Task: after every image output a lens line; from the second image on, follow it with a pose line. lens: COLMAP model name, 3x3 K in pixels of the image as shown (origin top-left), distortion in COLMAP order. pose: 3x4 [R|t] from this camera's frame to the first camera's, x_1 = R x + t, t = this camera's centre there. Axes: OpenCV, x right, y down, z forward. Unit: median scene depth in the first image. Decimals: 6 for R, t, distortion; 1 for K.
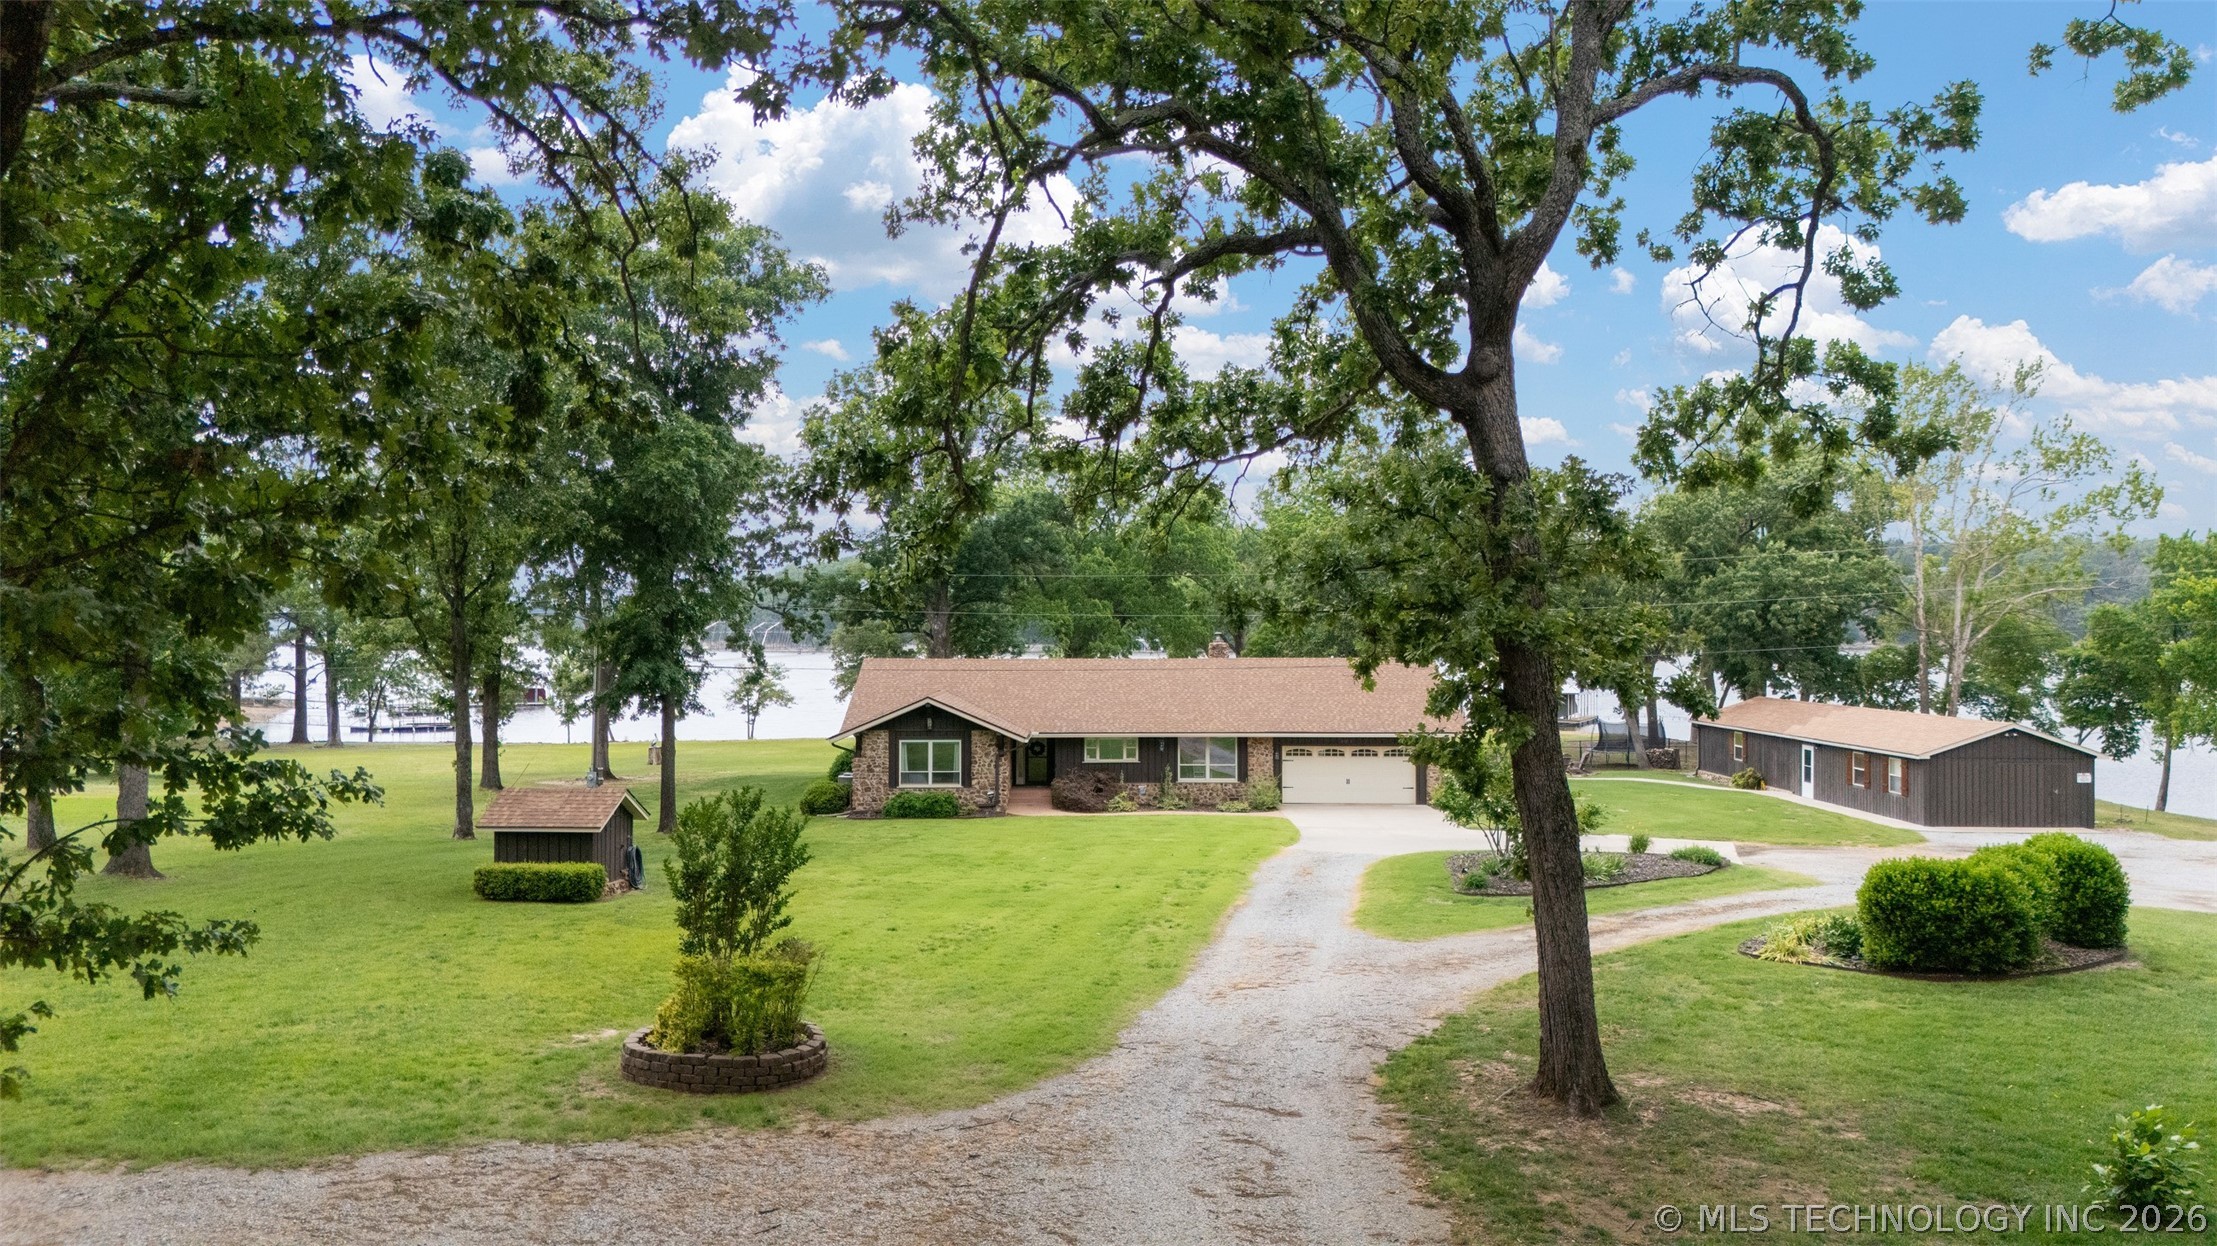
lens RADIAL K [[1647.1, 0, 1108.5], [0, 1647.1, 623.0], [0, 0, 1]] dist [0.063144, -0.052361]
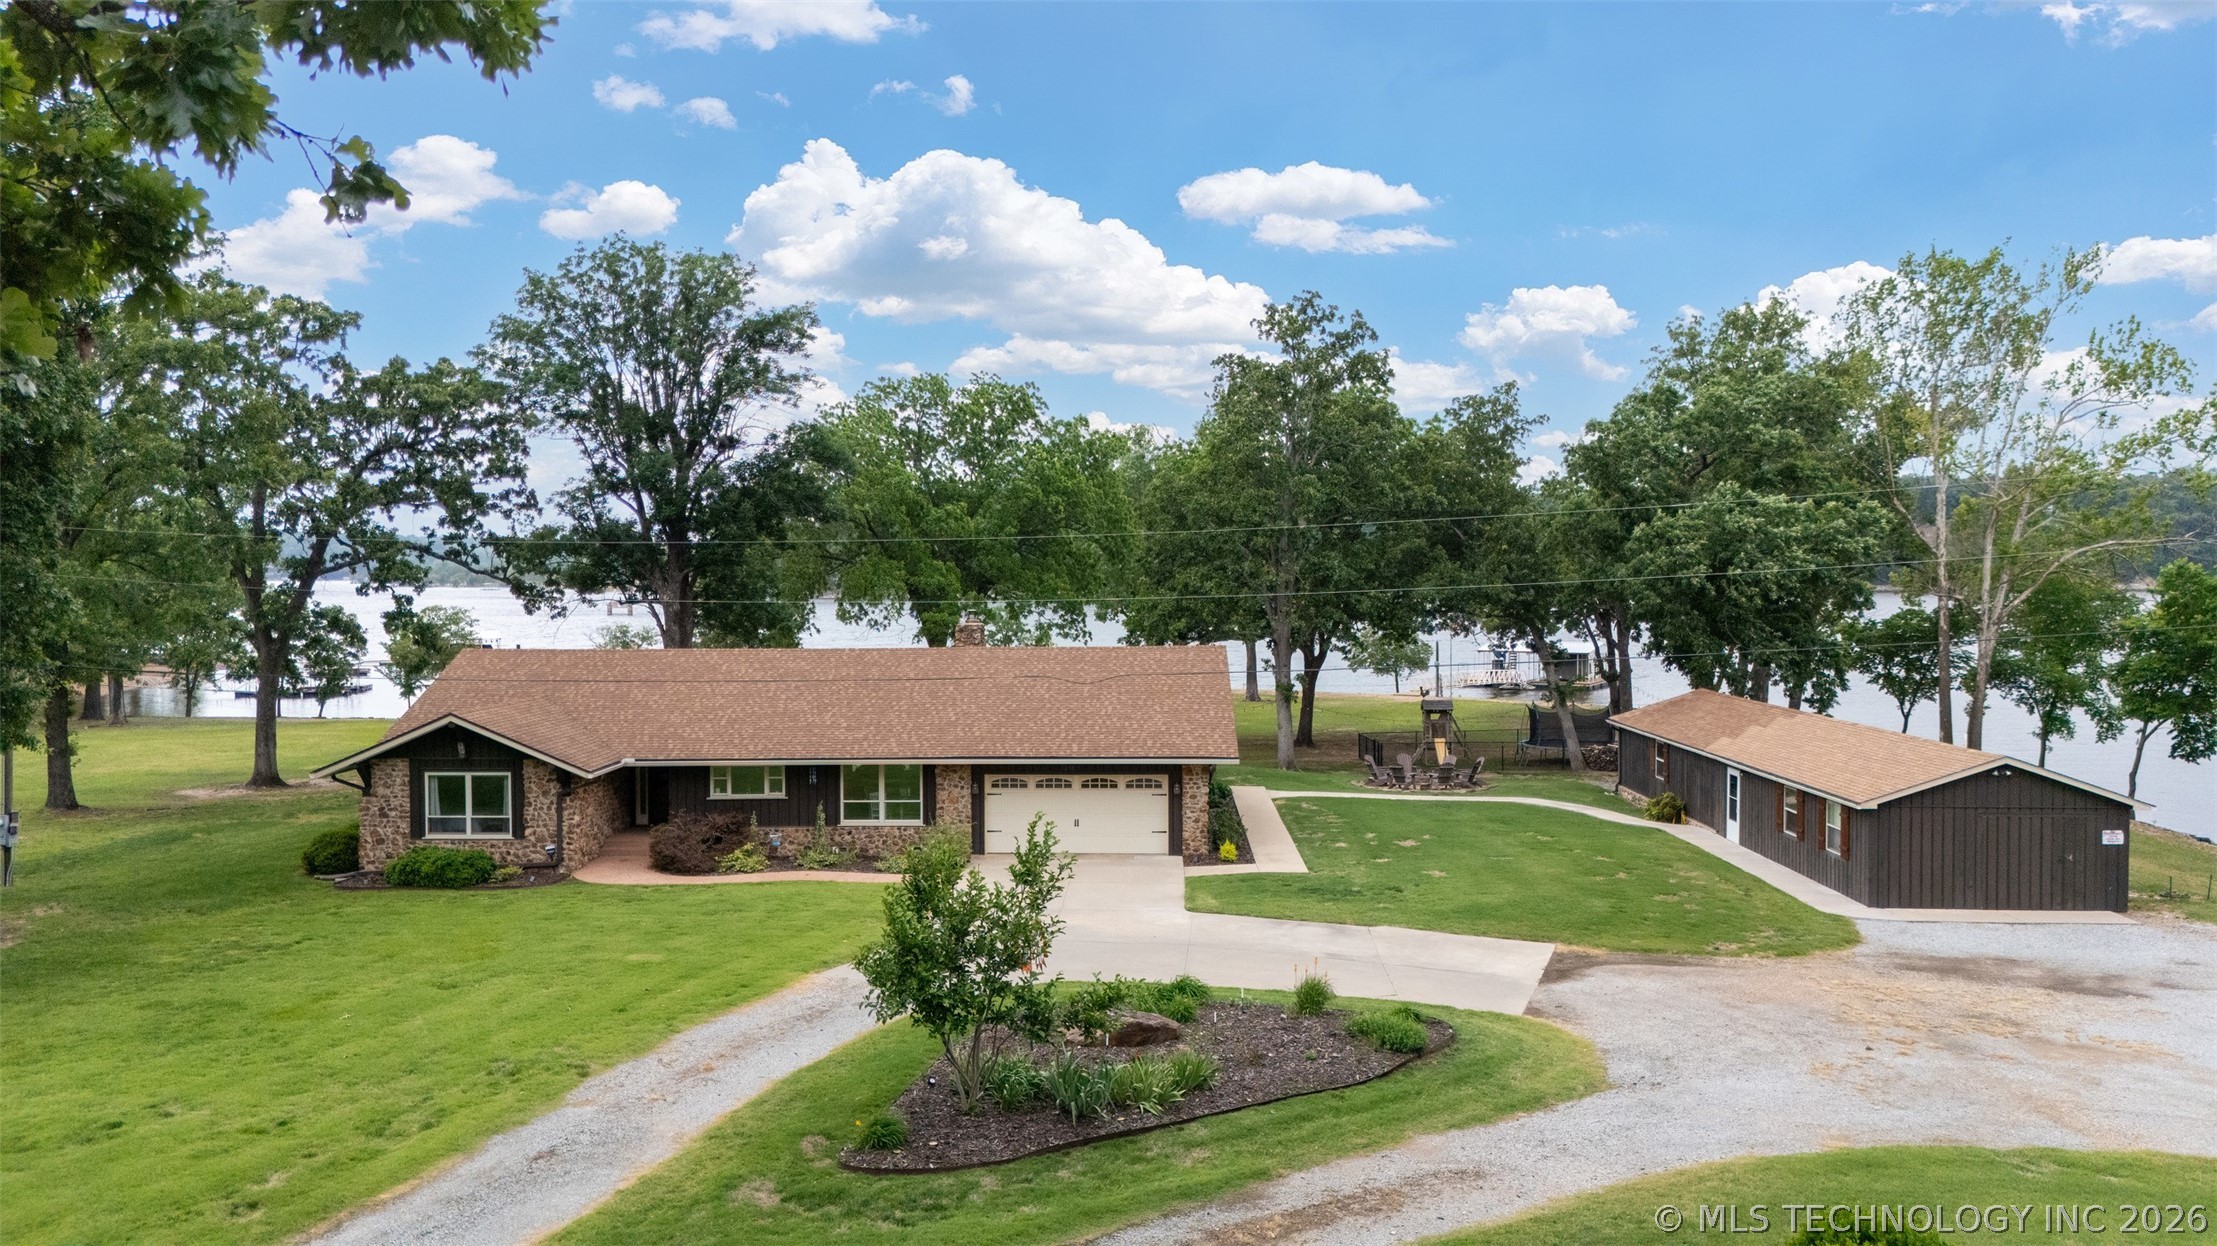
lens RADIAL K [[1647.1, 0, 1108.5], [0, 1647.1, 623.0], [0, 0, 1]] dist [0.063144, -0.052361]
pose [[0.998878, -0.002008, -0.047313, 0.185087], [0.003703, 0.999353, 0.035765, -0.016795], [0.047211, -0.035901, 0.998240, 0.272141]]
